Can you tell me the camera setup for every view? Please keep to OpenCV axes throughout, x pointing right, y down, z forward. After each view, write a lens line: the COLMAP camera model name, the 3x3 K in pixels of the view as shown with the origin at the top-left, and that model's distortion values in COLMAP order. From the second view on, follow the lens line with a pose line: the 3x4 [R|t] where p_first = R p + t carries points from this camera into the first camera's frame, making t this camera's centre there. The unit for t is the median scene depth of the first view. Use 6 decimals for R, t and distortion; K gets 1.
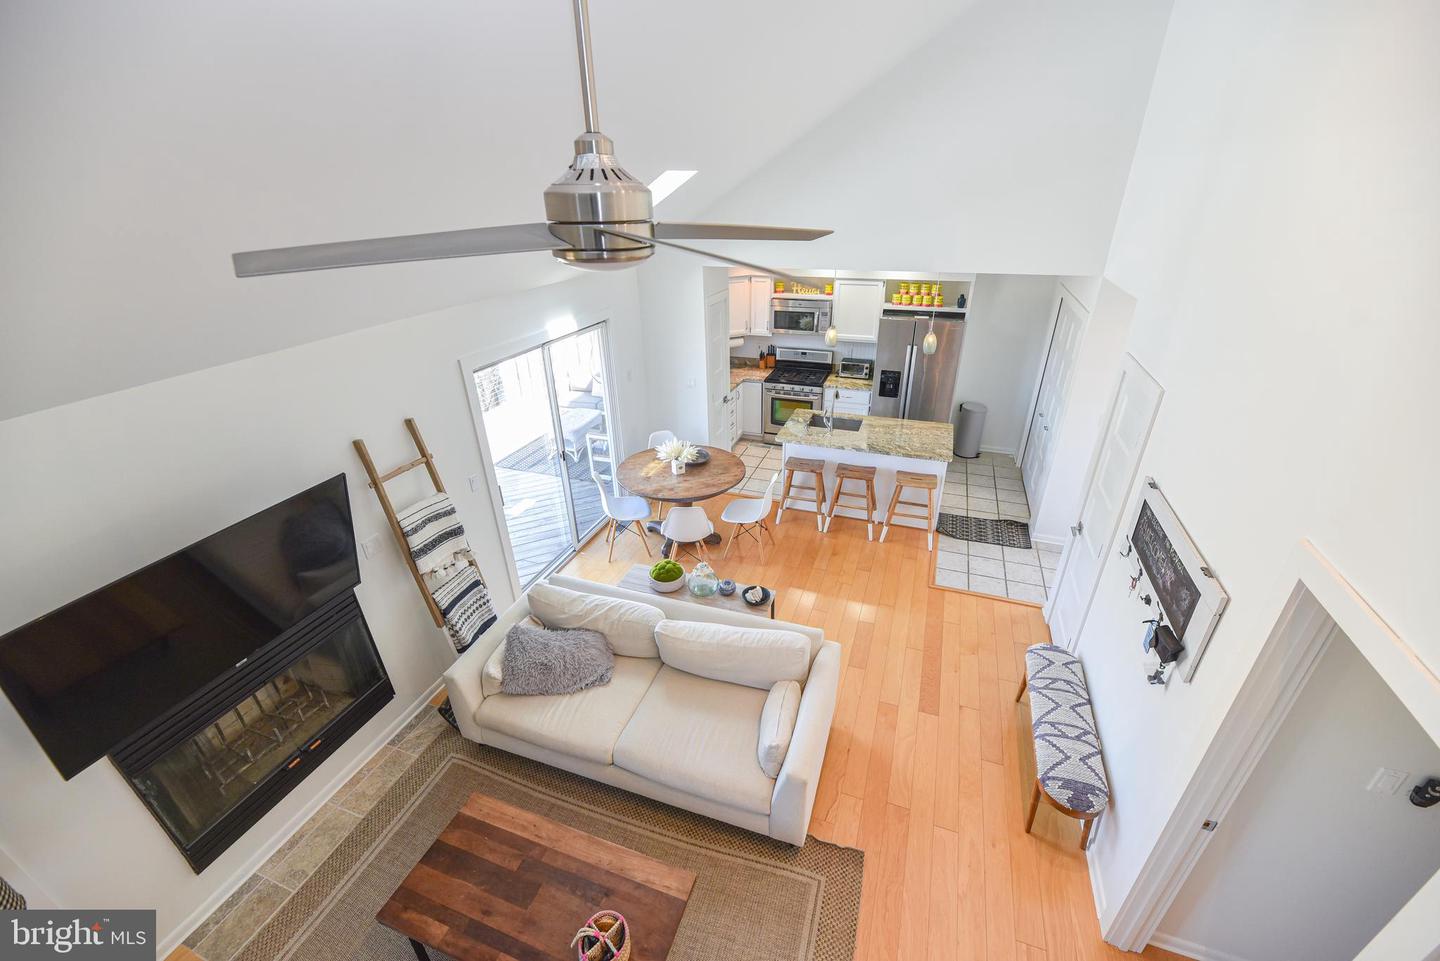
lens RADIAL K [[579.9, 0, 725.1], [0, 579.9, 483.8], [0, 0, 1]] dist [-0.002131, -0.000260]
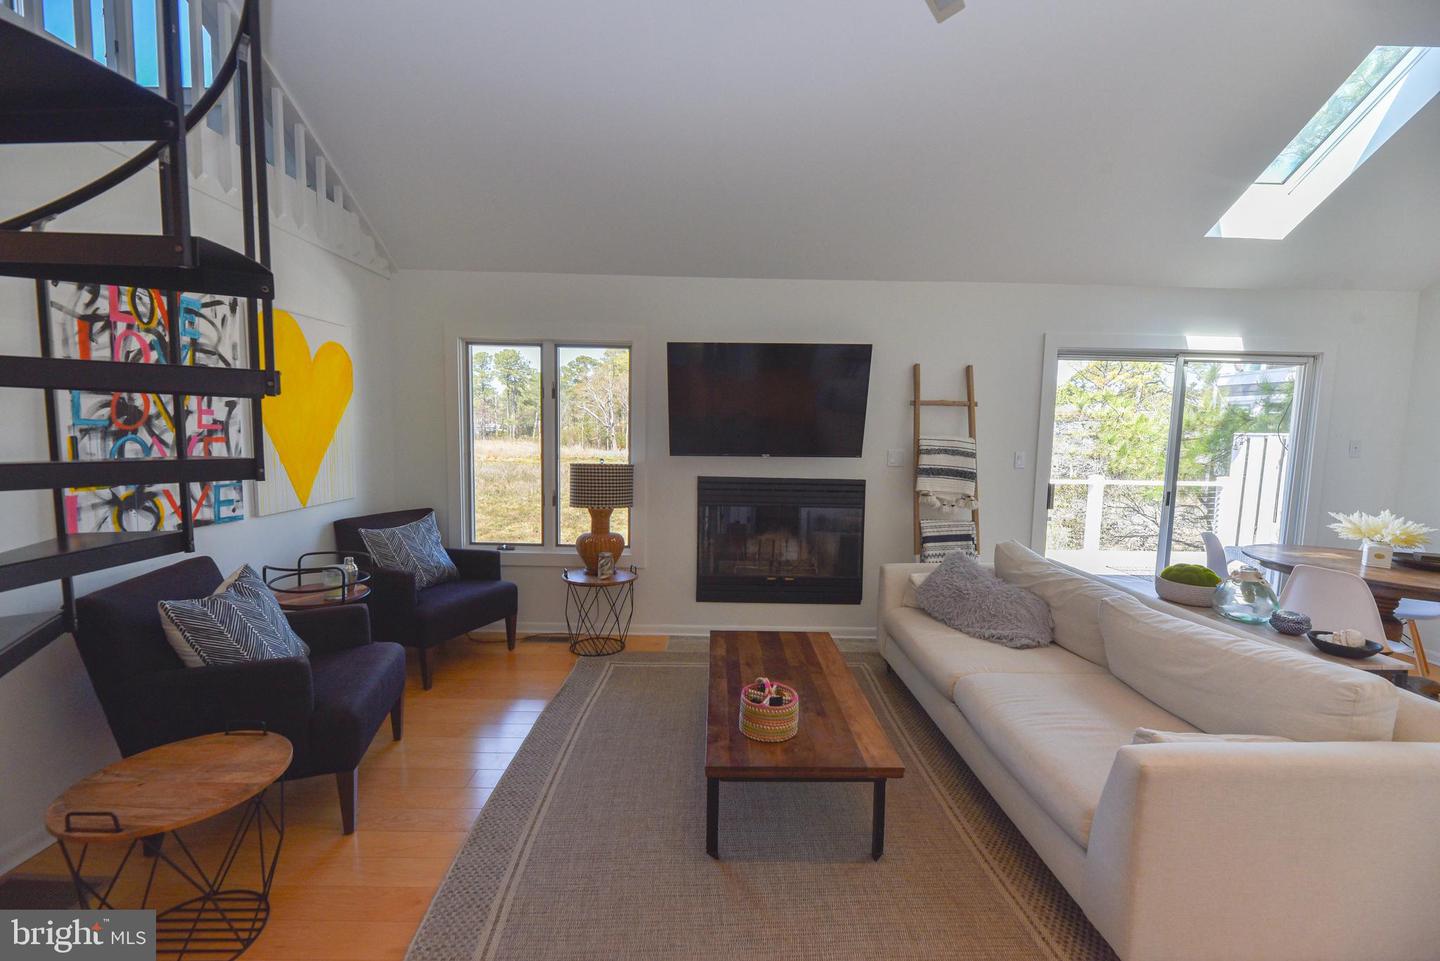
lens RADIAL K [[579.9, 0, 725.1], [0, 579.9, 483.8], [0, 0, 1]] dist [-0.002131, -0.000260]
pose [[0.349821, 0.099125, -0.931558, 0.340847], [-0.453139, 0.888224, -0.075650, 0.373750], [0.819933, 0.448589, 0.355637, 0.308167]]
